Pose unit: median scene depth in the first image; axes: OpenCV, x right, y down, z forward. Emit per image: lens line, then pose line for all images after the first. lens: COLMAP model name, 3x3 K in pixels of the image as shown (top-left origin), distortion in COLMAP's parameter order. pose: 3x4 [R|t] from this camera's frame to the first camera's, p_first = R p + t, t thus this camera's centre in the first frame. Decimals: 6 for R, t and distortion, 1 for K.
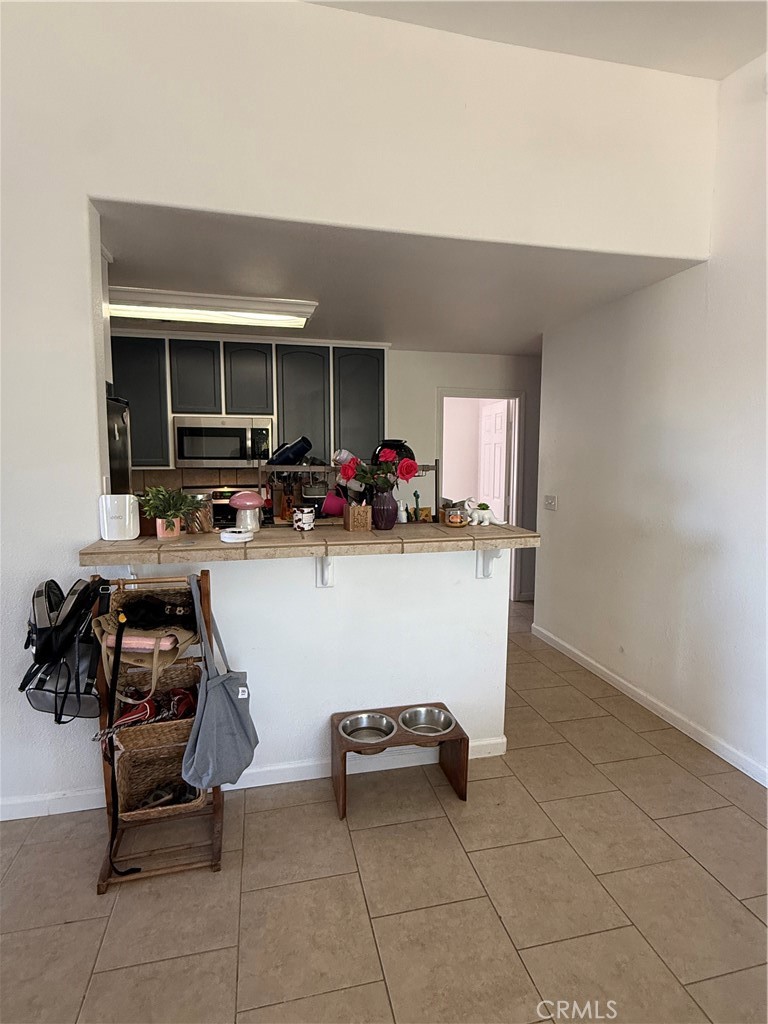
lens RADIAL K [[536.4, 0, 384.0], [0, 536.4, 512.0], [0, 0, 1]] dist [-0.000302, 0.000460]
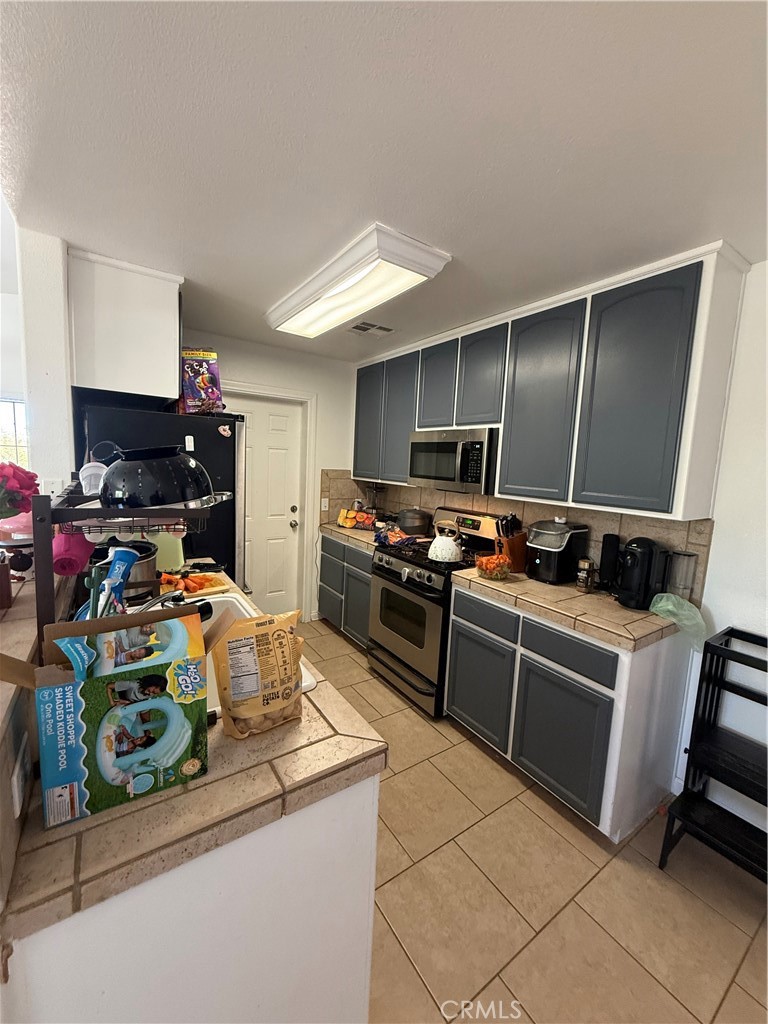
lens RADIAL K [[408.1, 0, 384.0], [0, 408.1, 512.0], [0, 0, 1]] dist [-0.000976, -0.000084]
pose [[0.357592, 0.126458, -0.925276, 0.267157], [-0.147474, 0.986004, 0.077764, -0.083834], [0.922160, 0.108647, 0.371236, 0.679262]]
